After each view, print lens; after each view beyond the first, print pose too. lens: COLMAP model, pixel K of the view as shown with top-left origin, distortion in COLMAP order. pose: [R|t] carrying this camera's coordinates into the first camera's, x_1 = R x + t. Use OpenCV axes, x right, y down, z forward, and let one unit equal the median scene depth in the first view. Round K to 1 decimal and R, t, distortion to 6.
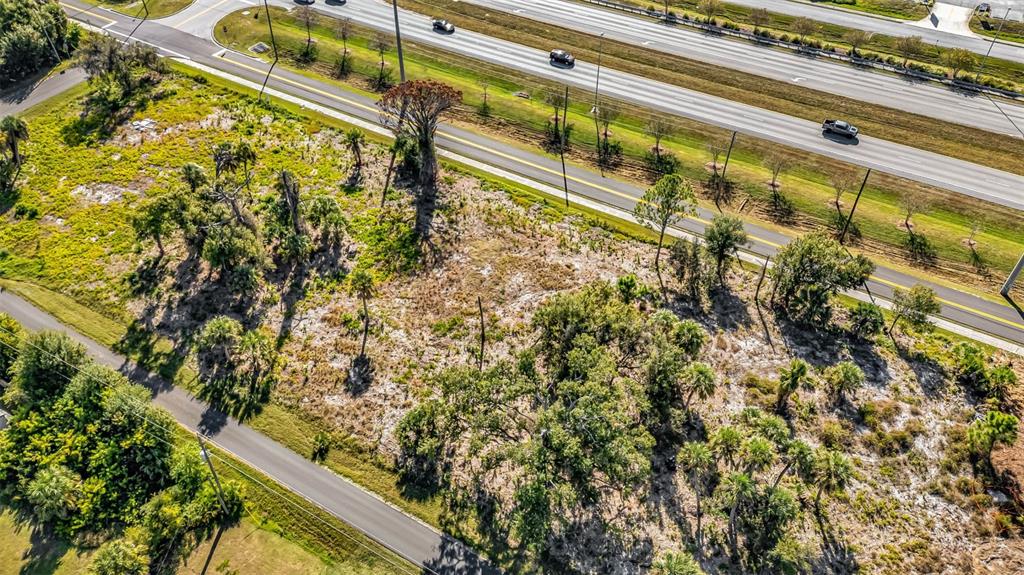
lens RADIAL K [[747.1, 0, 512.0], [0, 747.1, 287.5], [0, 0, 1]] dist [0.079900, -0.071450]
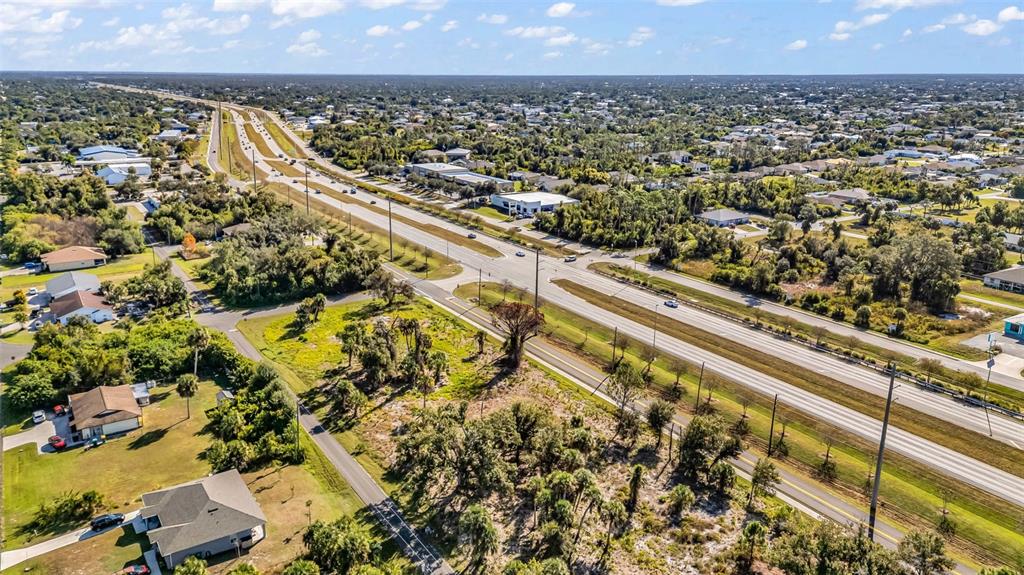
lens RADIAL K [[747.1, 0, 512.0], [0, 747.1, 287.5], [0, 0, 1]] dist [0.079900, -0.071450]
pose [[0.892349, 0.129449, -0.432385, 0.626918], [-0.315608, 0.863799, -0.392739, 0.380615], [0.322654, 0.486924, 0.811665, -0.379967]]
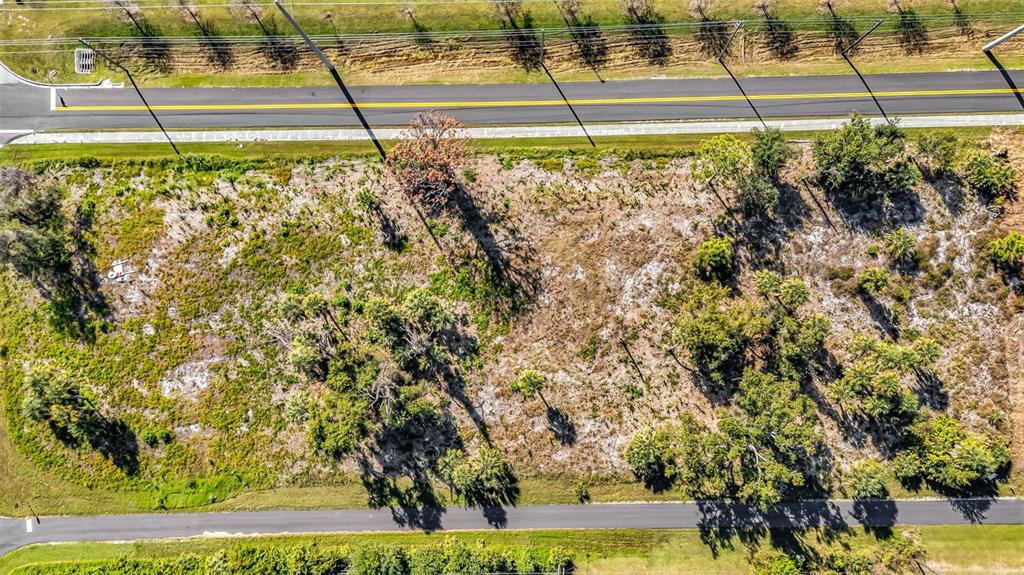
lens RADIAL K [[747.1, 0, 512.0], [0, 747.1, 287.5], [0, 0, 1]] dist [0.079900, -0.071450]
pose [[0.850610, -0.525692, -0.010516, -0.125666], [0.376974, 0.595788, 0.709173, -0.869292], [-0.366541, -0.607194, 0.704956, 0.256838]]
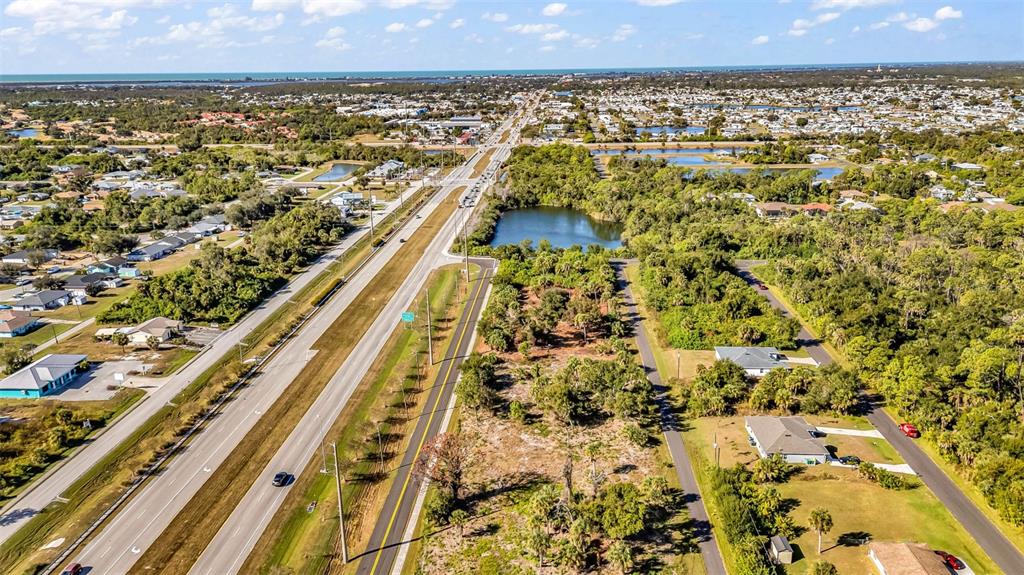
lens RADIAL K [[747.1, 0, 512.0], [0, 747.1, 287.5], [0, 0, 1]] dist [0.079900, -0.071450]
pose [[-0.457558, -0.241048, 0.855884, -1.464665], [0.625792, 0.596513, 0.502550, -1.193426], [-0.631684, 0.765551, -0.122093, 0.968765]]
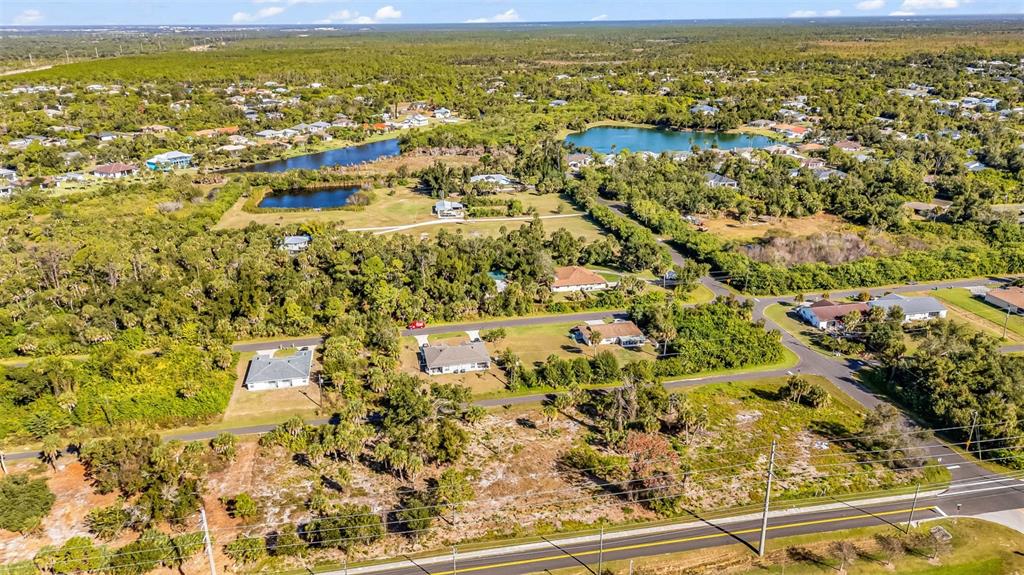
lens RADIAL K [[747.1, 0, 512.0], [0, 747.1, 287.5], [0, 0, 1]] dist [0.079900, -0.071450]
pose [[-0.746500, 0.235079, -0.622475, 0.966759], [-0.449149, 0.512192, 0.732069, -1.478981], [0.490921, 0.826073, -0.276766, 1.140219]]
